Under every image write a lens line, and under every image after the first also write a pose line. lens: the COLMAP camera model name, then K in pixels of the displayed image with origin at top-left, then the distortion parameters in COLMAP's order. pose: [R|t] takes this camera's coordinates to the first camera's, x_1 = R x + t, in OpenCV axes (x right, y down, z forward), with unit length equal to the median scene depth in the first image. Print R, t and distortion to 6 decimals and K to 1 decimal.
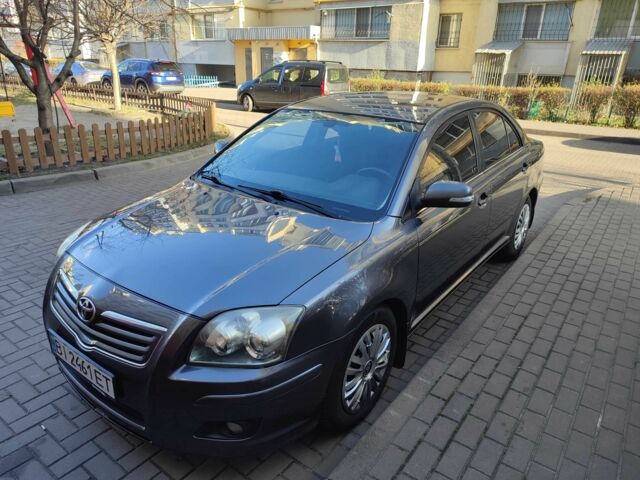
lens RADIAL K [[462.3, 0, 320.0], [0, 462.3, 240.0], [0, 0, 1]] dist [0.043733, -0.024875]
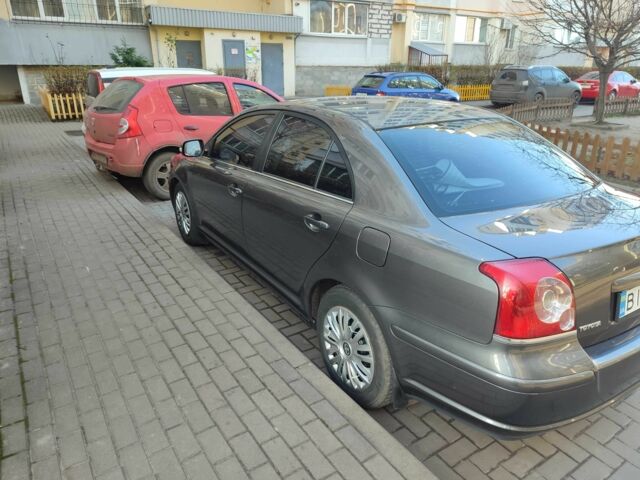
lens RADIAL K [[462.3, 0, 320.0], [0, 462.3, 240.0], [0, 0, 1]] dist [0.043733, -0.024875]
pose [[-0.351762, 0.302940, -0.885715, 1.486693], [-0.344914, 0.837670, 0.423490, -0.595402], [0.870229, 0.454463, -0.190172, 1.689618]]
